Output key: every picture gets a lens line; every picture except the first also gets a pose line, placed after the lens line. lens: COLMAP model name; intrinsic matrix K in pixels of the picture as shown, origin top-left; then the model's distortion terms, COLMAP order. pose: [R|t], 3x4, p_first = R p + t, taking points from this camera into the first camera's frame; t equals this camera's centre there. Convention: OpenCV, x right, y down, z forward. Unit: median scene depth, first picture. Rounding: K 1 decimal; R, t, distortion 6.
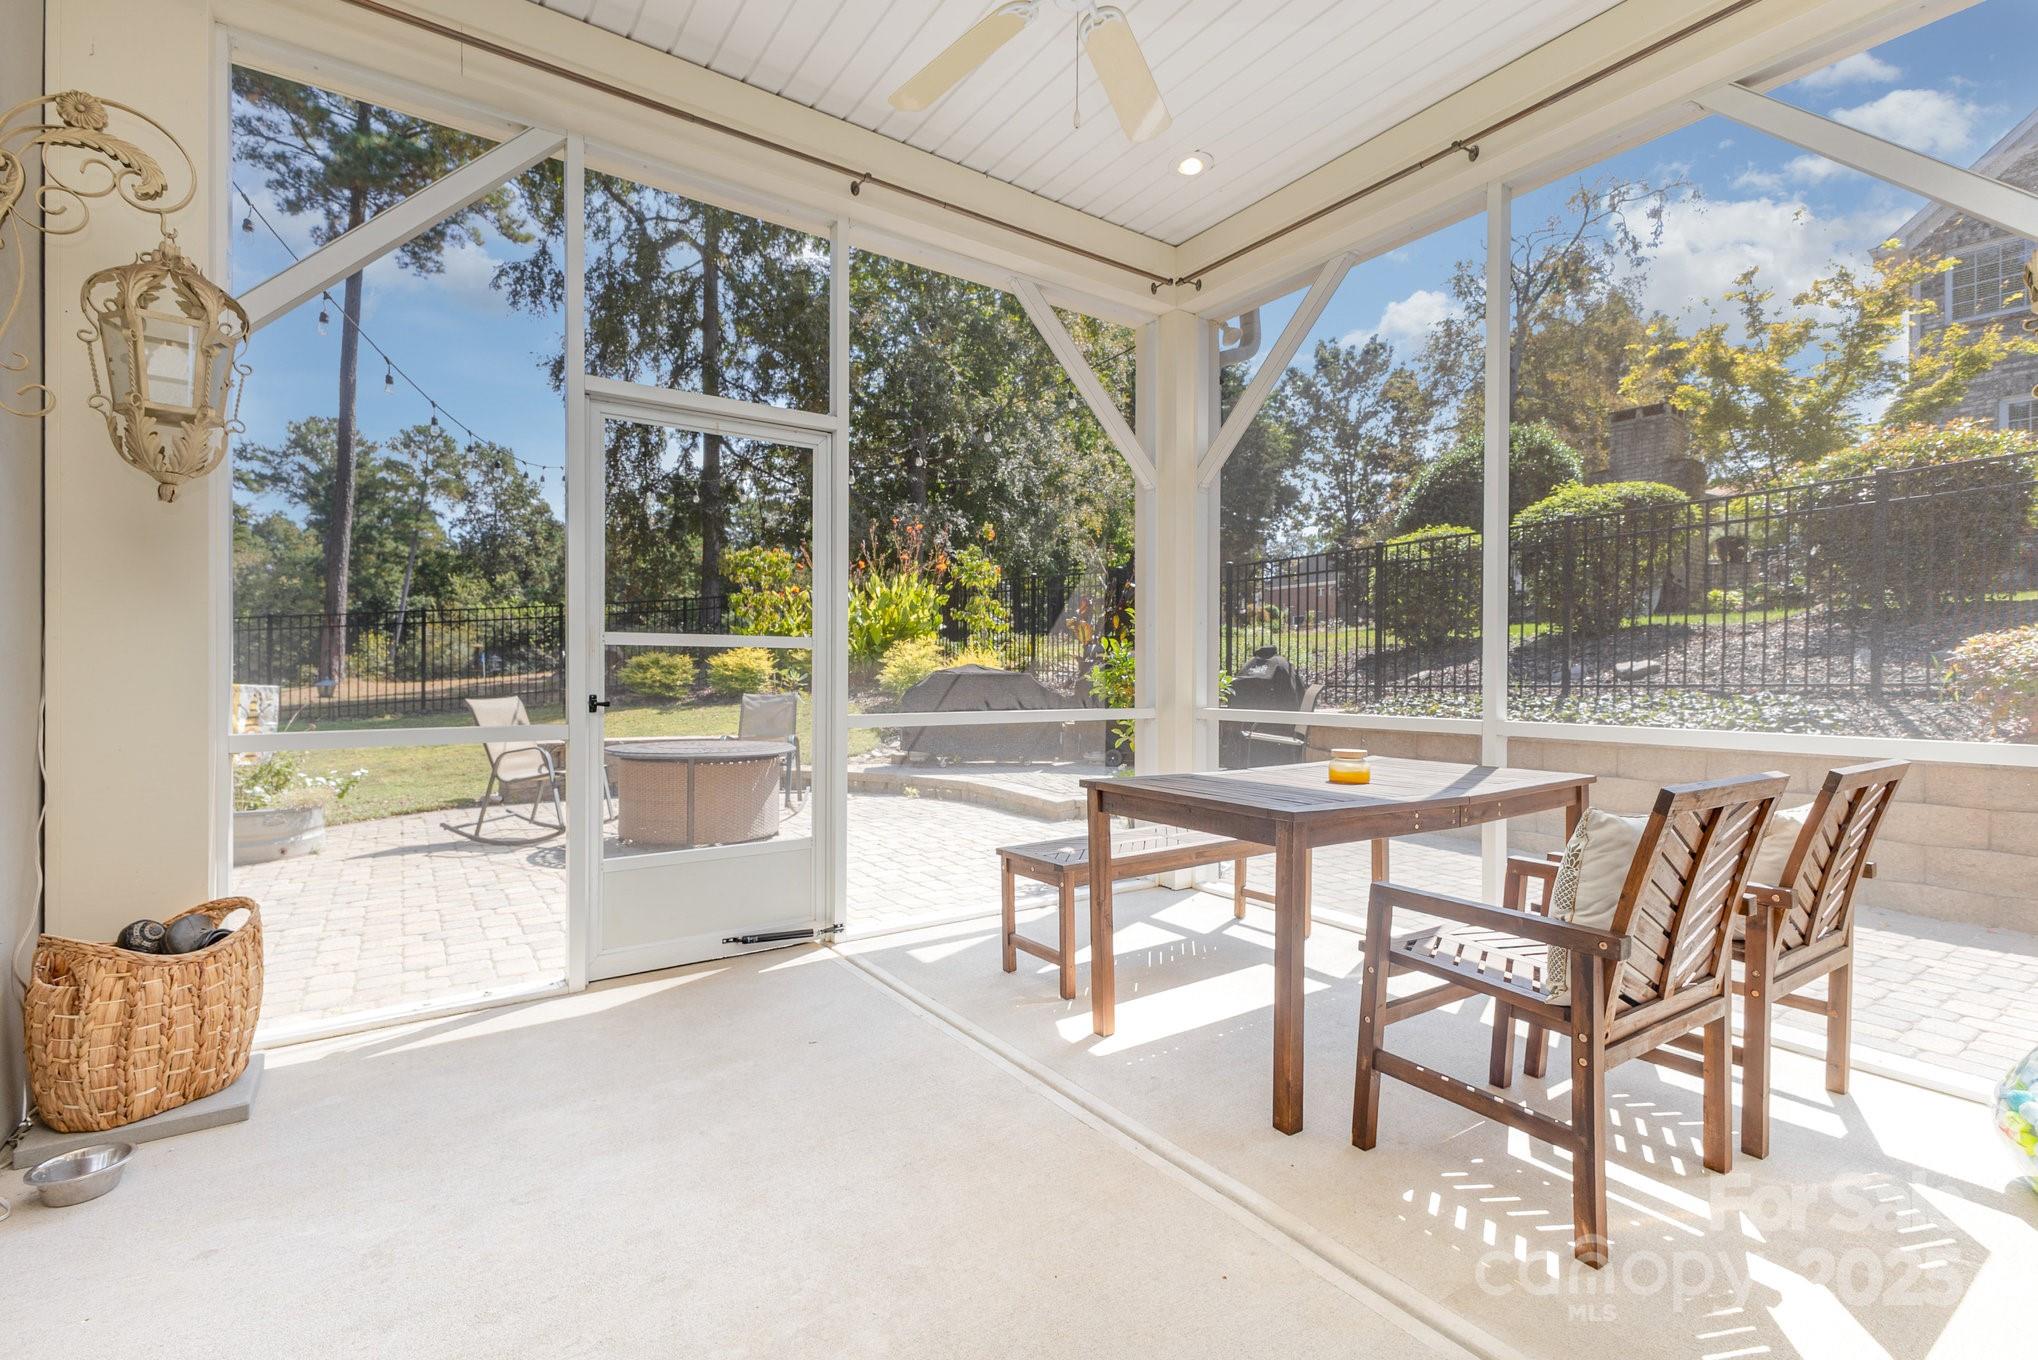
lens RADIAL K [[911.1, 0, 1011.8], [0, 911.1, 674.0], [0, 0, 1]] dist [0.010874, 0.000250]
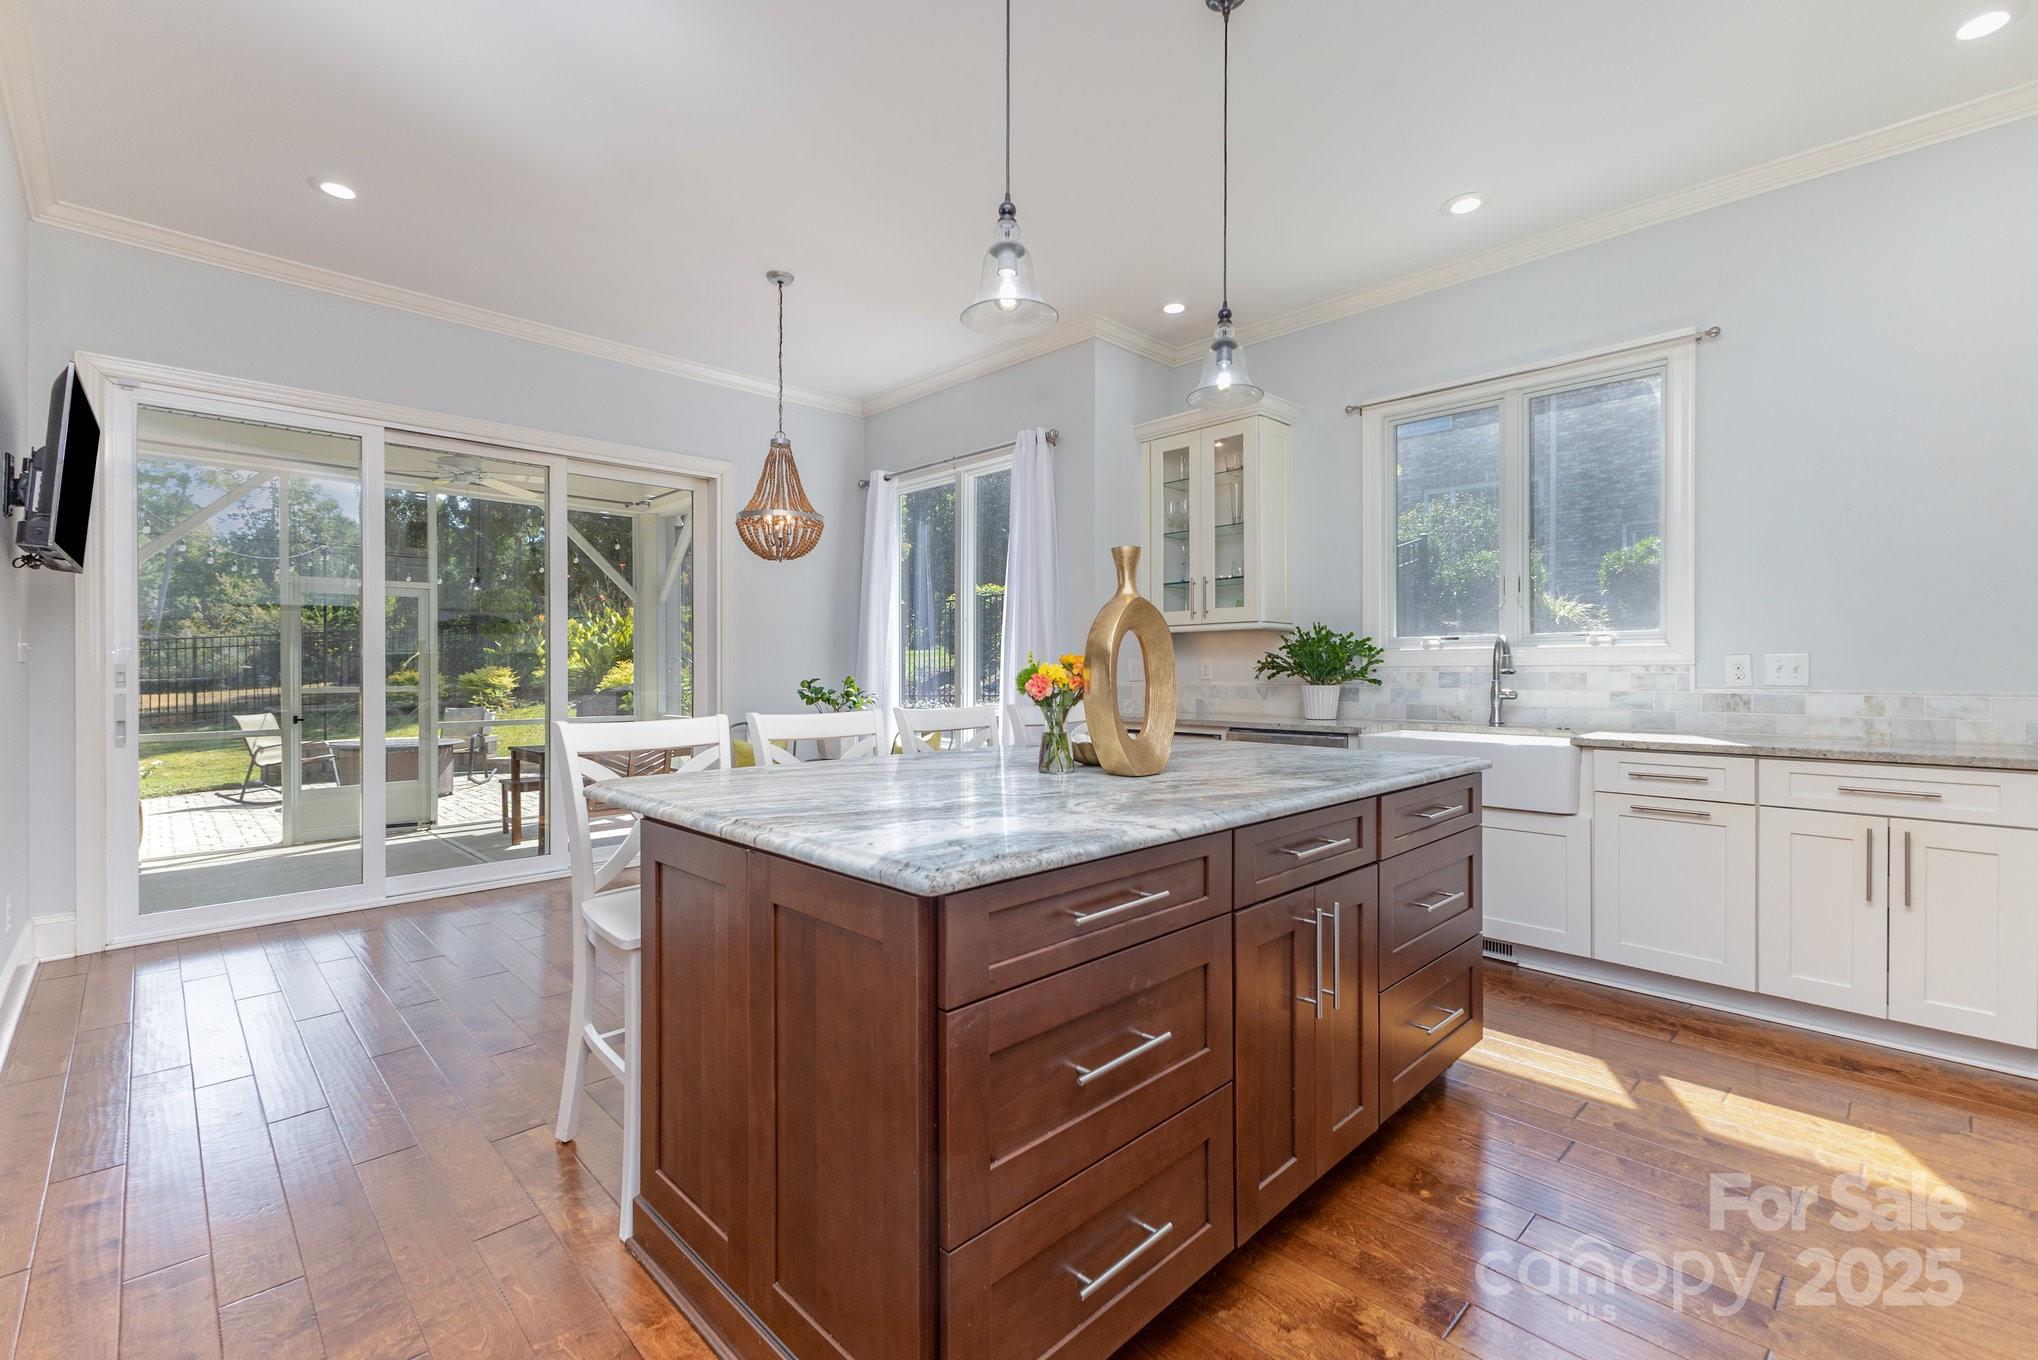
lens RADIAL K [[889.6, 0, 1056.2], [0, 889.6, 662.4], [0, 0, 1]] dist [0.009845, -0.001815]
pose [[0.979636, -0.004860, 0.200723, 0.053711], [0.006191, 0.999963, -0.006006, -0.005292], [-0.200686, 0.007126, 0.979630, -0.088954]]
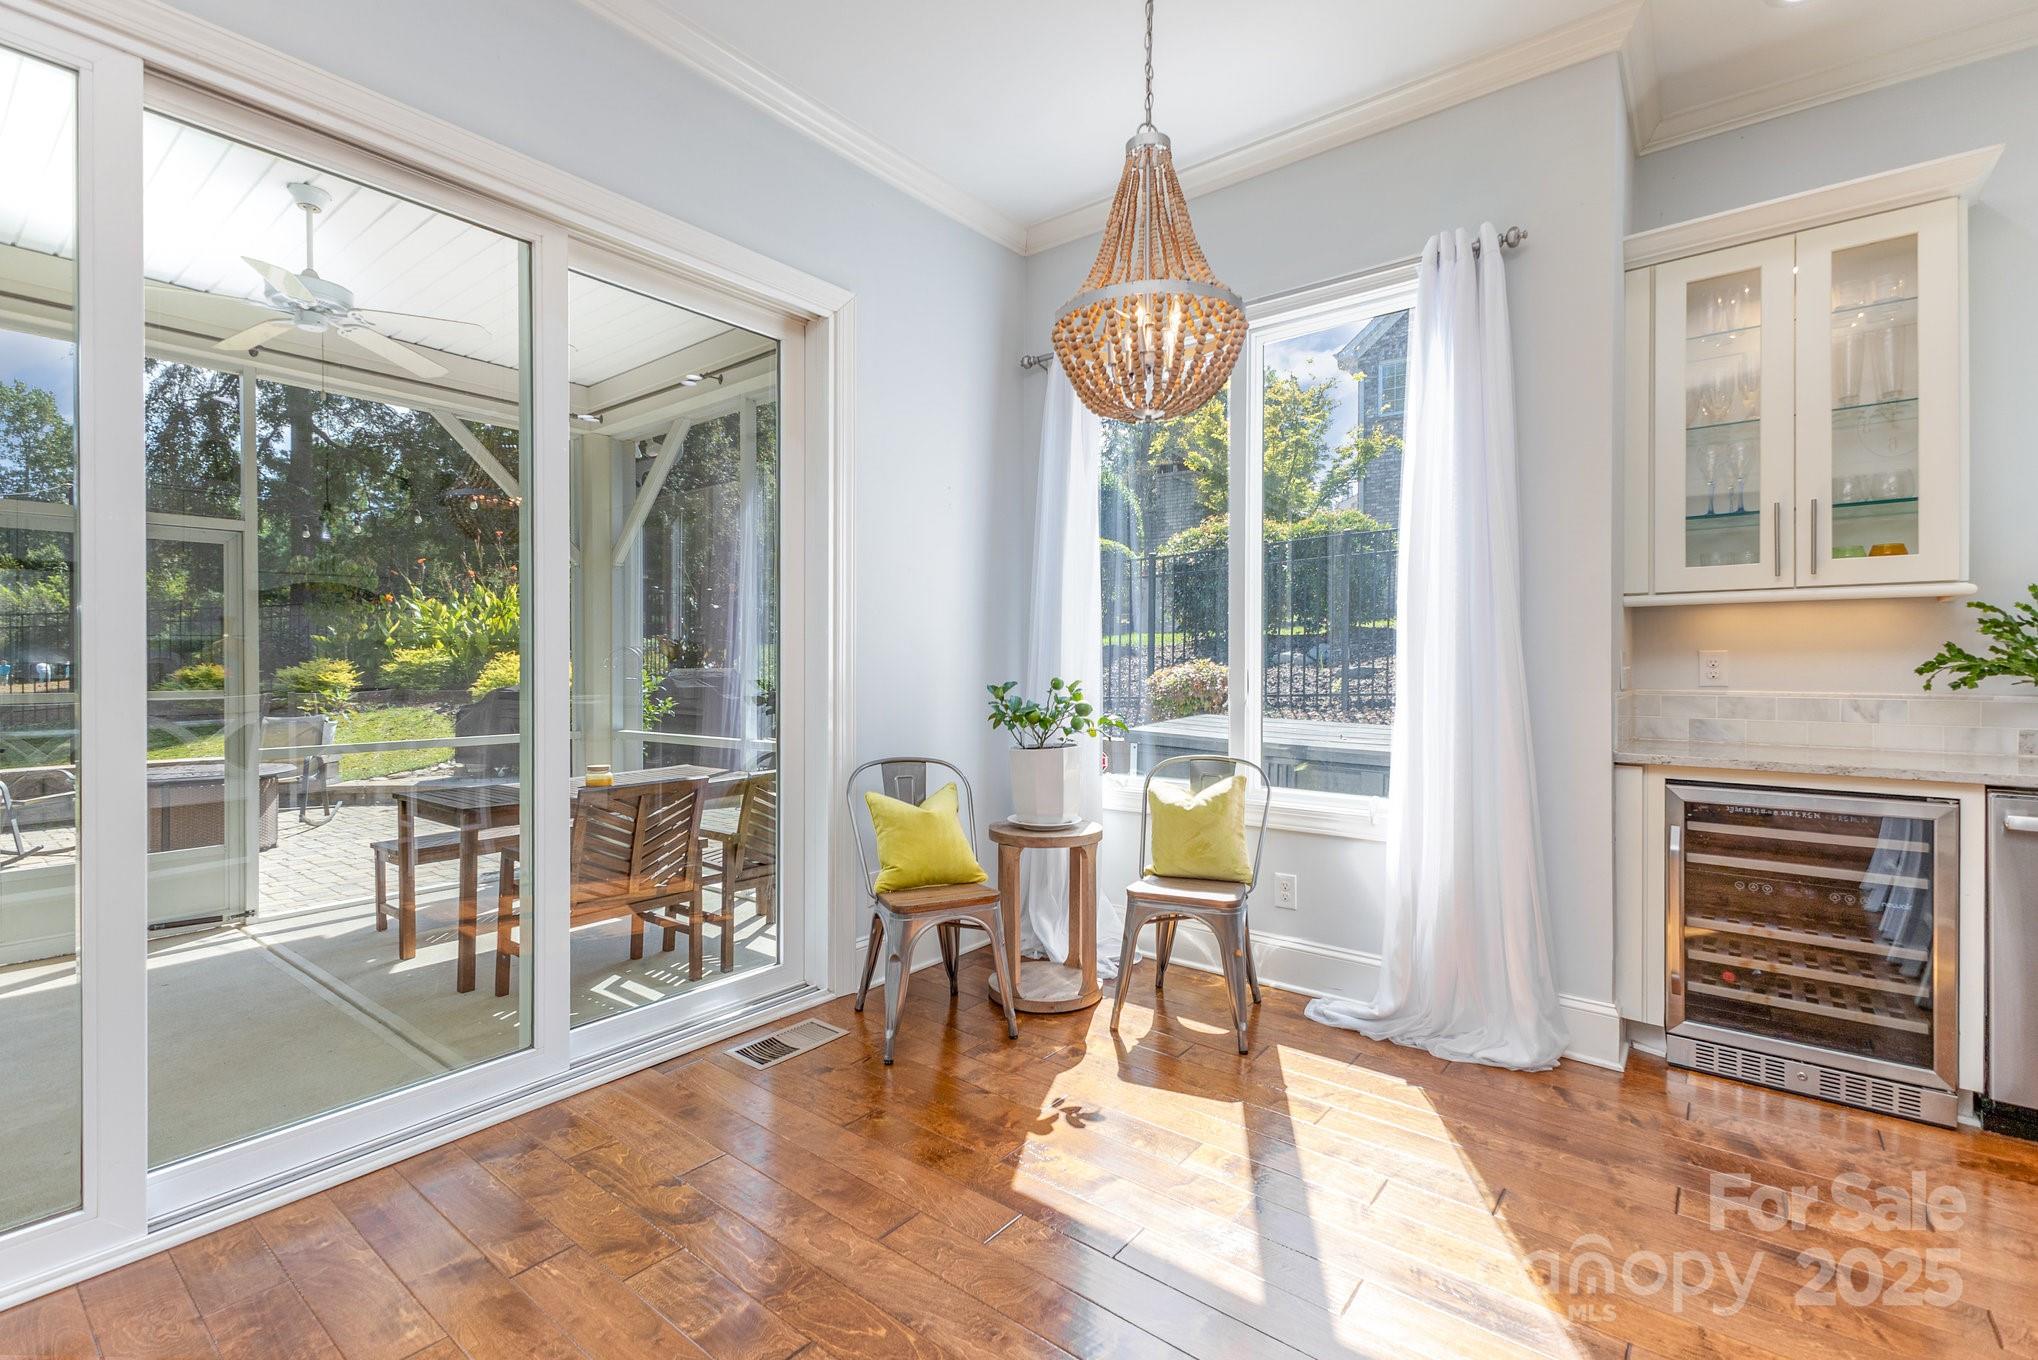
lens RADIAL K [[889.6, 0, 1037.3], [0, 889.6, 663.2], [0, 0, 1]] dist [0.009845, -0.001815]
pose [[0.947834, -0.001842, 0.318758, 0.030757], [0.001727, 0.999998, 0.000642, -0.005490], [-0.318758, -0.000057, 0.947836, -0.038768]]
